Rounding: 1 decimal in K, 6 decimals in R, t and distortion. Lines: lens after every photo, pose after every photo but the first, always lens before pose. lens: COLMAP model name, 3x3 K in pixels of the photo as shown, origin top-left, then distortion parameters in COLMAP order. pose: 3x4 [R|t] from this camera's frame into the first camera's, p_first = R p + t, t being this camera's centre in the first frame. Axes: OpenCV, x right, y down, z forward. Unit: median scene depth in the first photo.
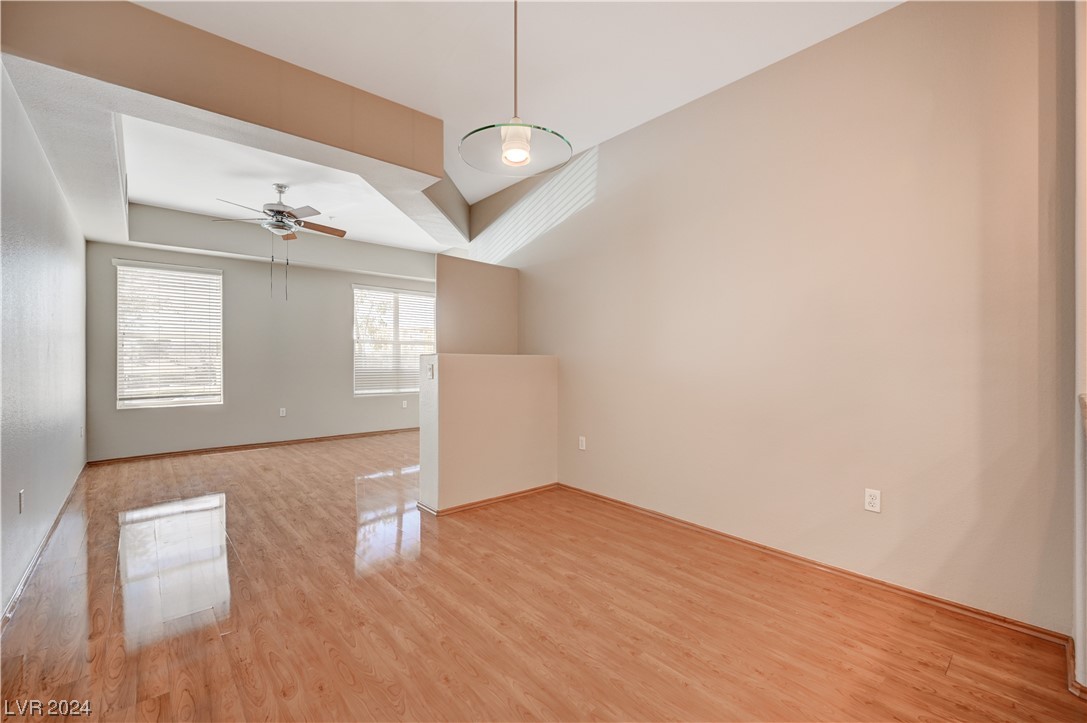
lens RADIAL K [[457.8, 0, 543.5], [0, 457.8, 361.5], [0, 0, 1]] dist [-0.000831, 0.000060]
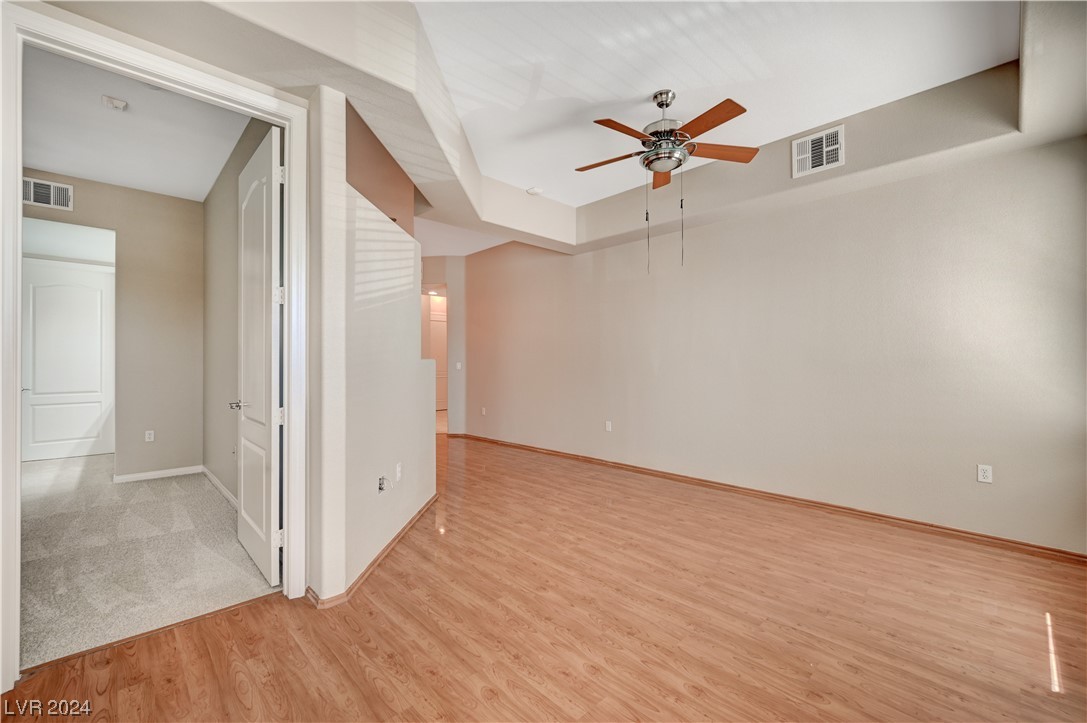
lens RADIAL K [[449.7, 0, 547.7], [0, 449.7, 356.8], [0, 0, 1]] dist [0.000321, 0.000199]
pose [[-0.998874, 0.003842, -0.047276, -0.454177], [0.004409, 0.999920, -0.011880, -0.006790], [0.047226, -0.012075, -0.998811, 1.950536]]
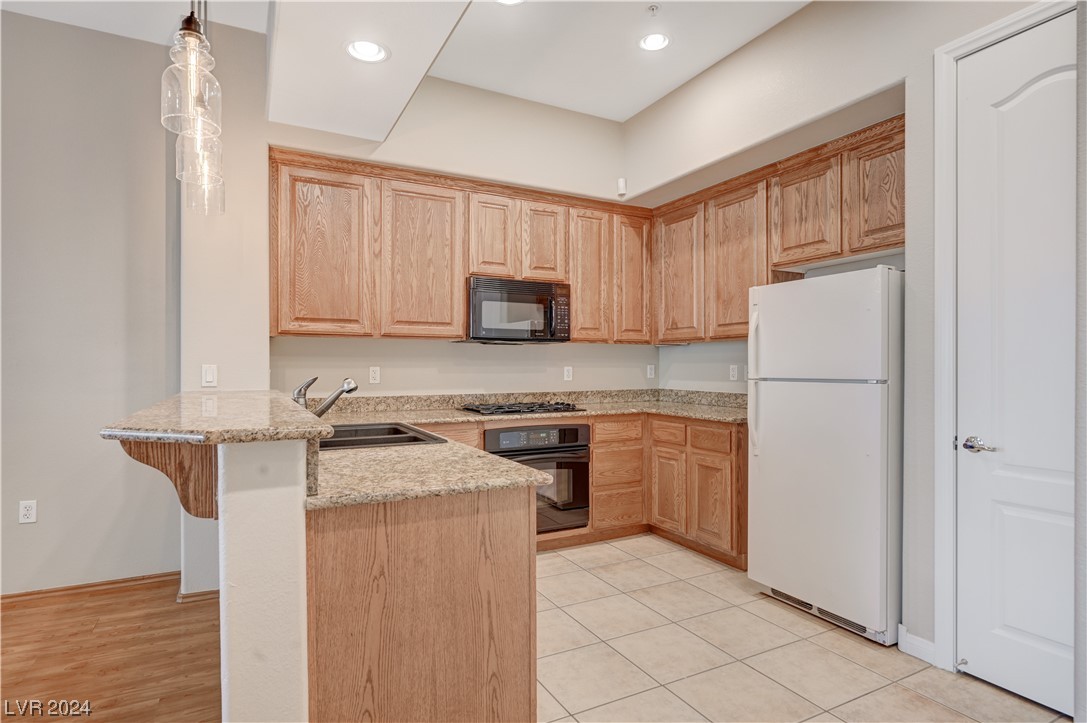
lens RADIAL K [[576.7, 0, 543.6], [0, 576.7, 368.6], [0, 0, 1]] dist [-0.002144, -0.000291]
pose [[0.231001, 0.000443, 0.972953, -0.132189], [-0.000015, 1.000000, -0.000452, -0.000154], [-0.972953, 0.000090, 0.231001, -0.211835]]
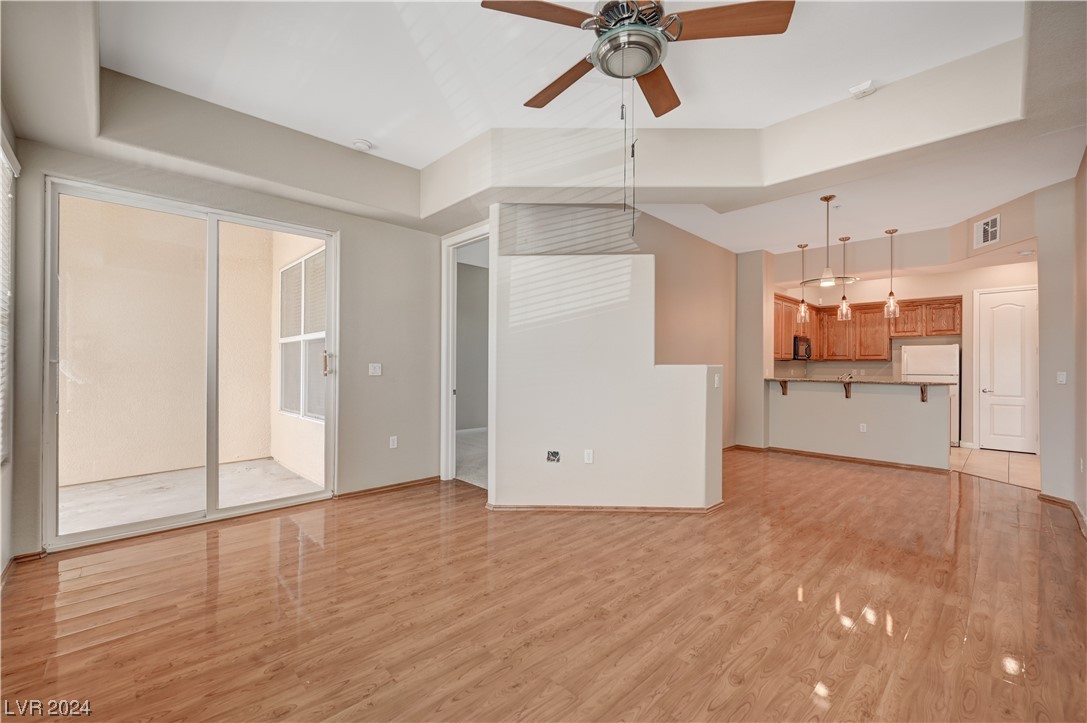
lens RADIAL K [[455.4, 0, 543.5], [0, 455.4, 361.5], [0, 0, 1]] dist [0.000118, 0.000018]
pose [[-0.047906, 0.012784, 0.998770, -1.183678], [-0.006585, 0.999892, -0.013114, -0.006060], [-0.998830, -0.007205, -0.047817, 1.312023]]
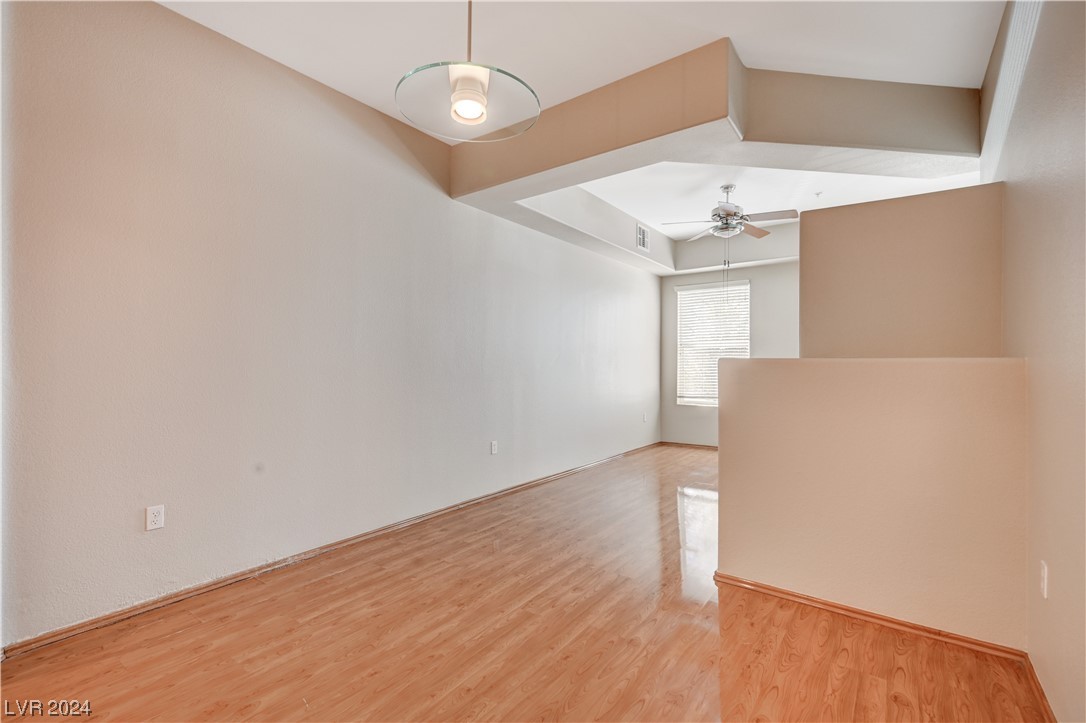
lens RADIAL K [[479.3, 0, 543.0], [0, 479.3, 361.5], [0, 0, 1]] dist [0.000250, 0.000070]
pose [[0.207337, -0.006215, -0.978250, 0.402403], [-0.006166, 0.999952, -0.007660, -0.002767], [0.978250, 0.007620, 0.207288, 0.491883]]
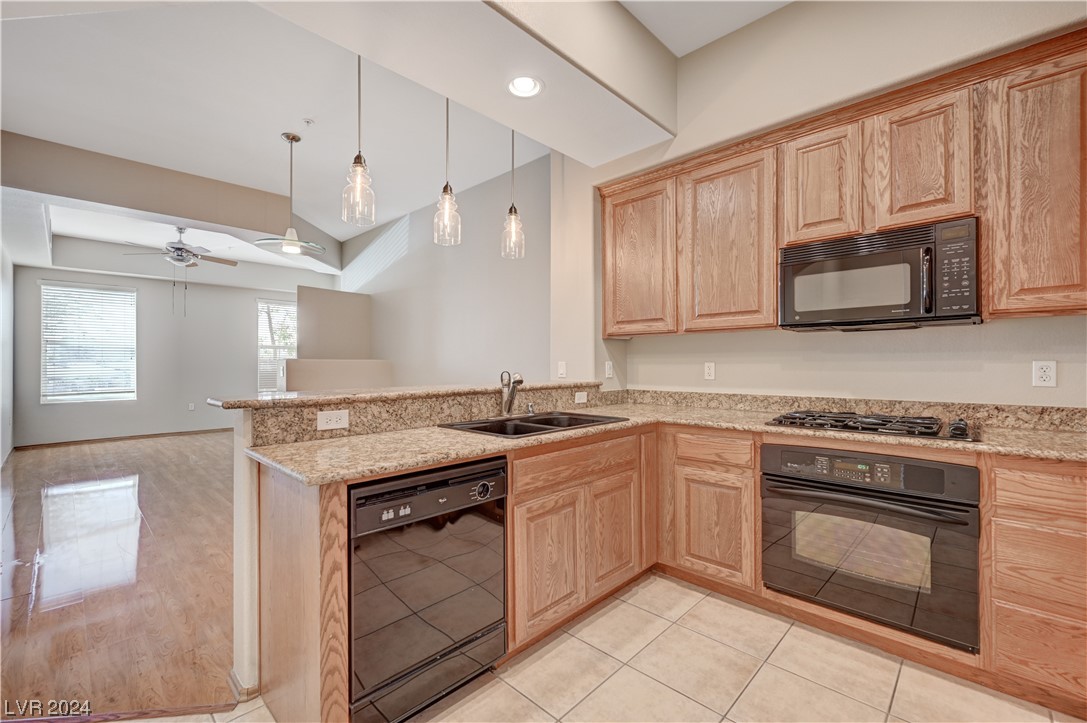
lens RADIAL K [[458.3, 0, 543.5], [0, 458.3, 361.5], [0, 0, 1]] dist [-0.001271, 0.000434]
pose [[0.996164, 0.000504, 0.087507, 0.390822], [-0.000063, 0.999987, -0.005035, -0.001591], [-0.087509, 0.005010, 0.996151, -0.440640]]
